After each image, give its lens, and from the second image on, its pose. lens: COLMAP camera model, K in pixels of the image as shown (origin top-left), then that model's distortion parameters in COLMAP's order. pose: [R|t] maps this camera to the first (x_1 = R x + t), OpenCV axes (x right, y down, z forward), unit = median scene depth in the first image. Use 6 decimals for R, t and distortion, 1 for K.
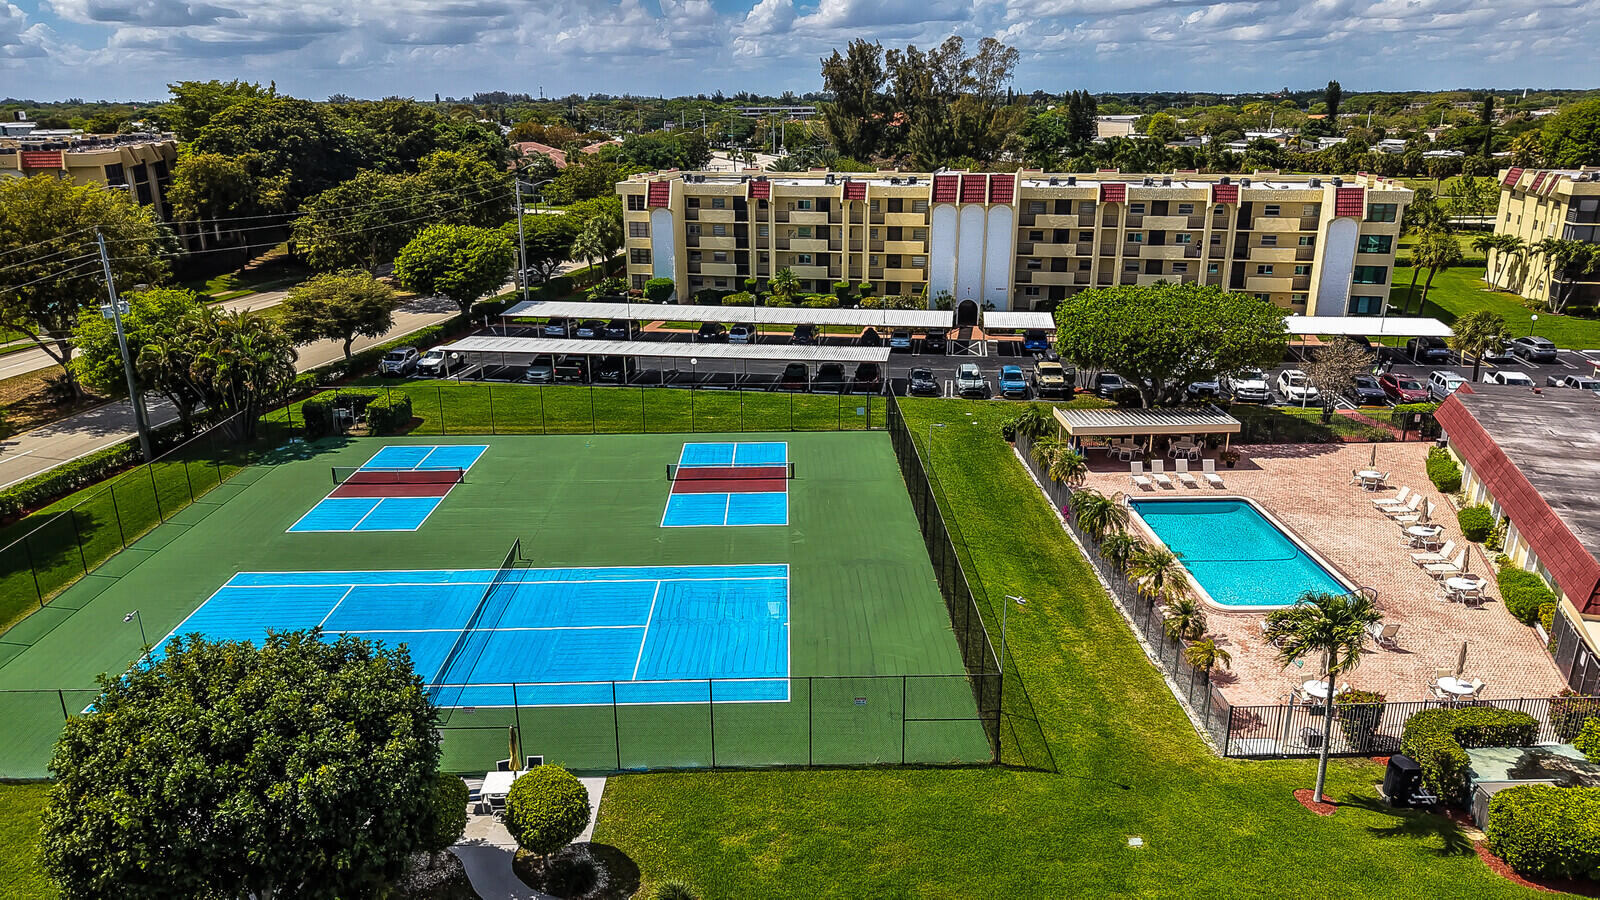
lens RADIAL K [[1059.8, 0, 795.4], [0, 1059.8, 461.0], [0, 0, 1]] dist [0.034061, -0.046830]
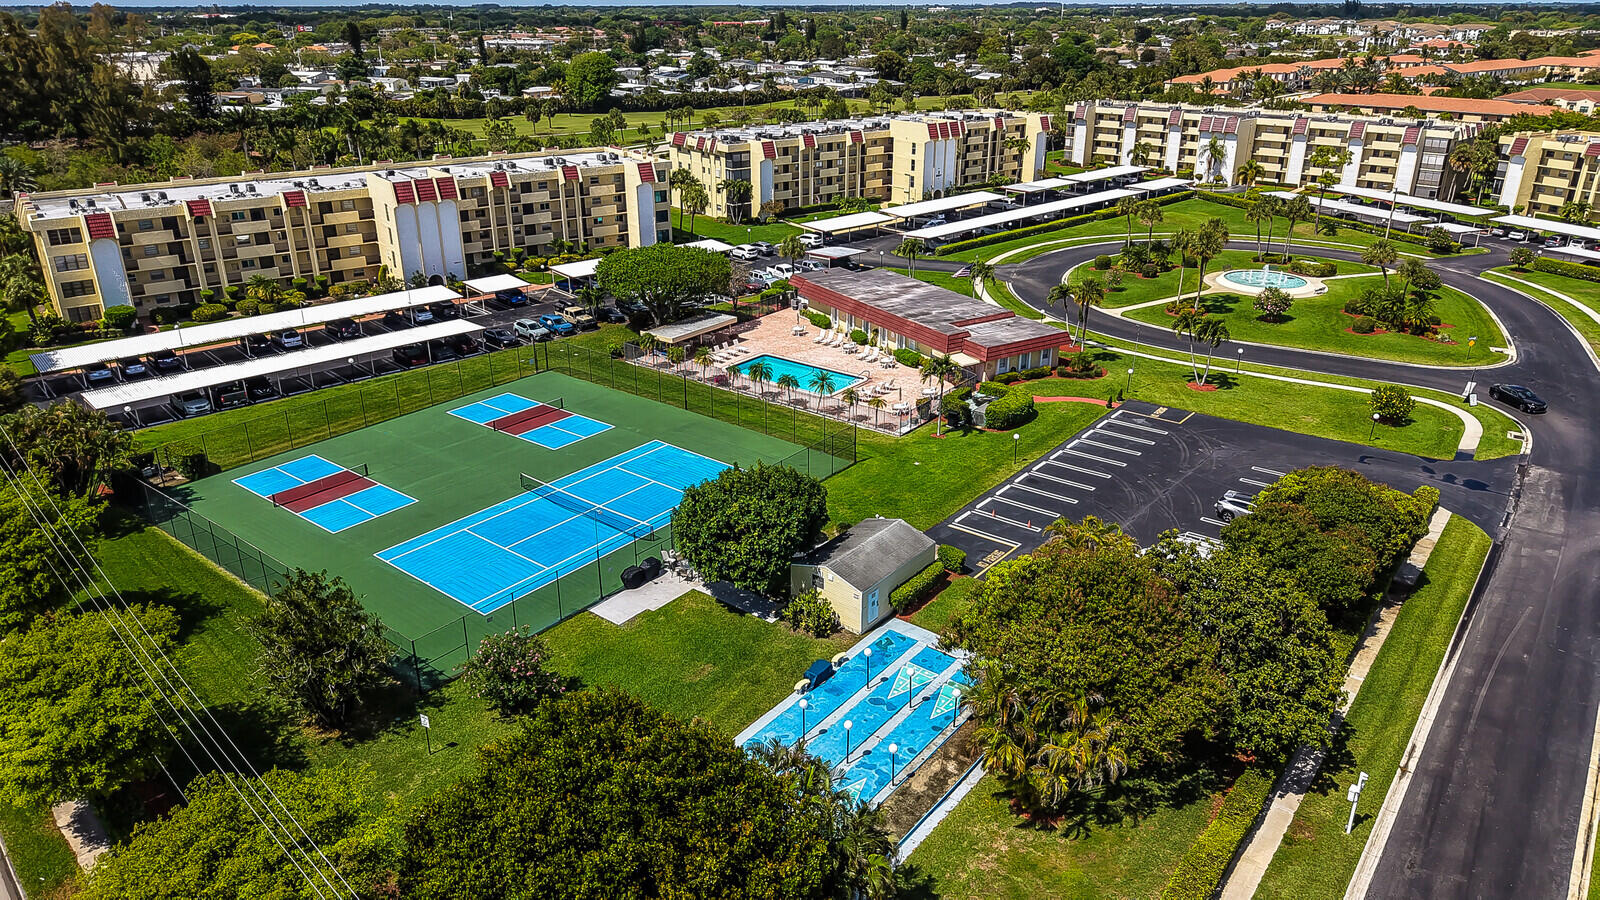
lens RADIAL K [[1072.8, 0, 800.0], [0, 1072.8, 450.0], [0, 0, 1]] dist [0.075422, -0.135542]
pose [[0.624448, -0.289697, 0.725355, -0.755395], [0.244116, 0.954537, 0.171073, -0.087197], [-0.741938, 0.070245, 0.666779, -0.244415]]
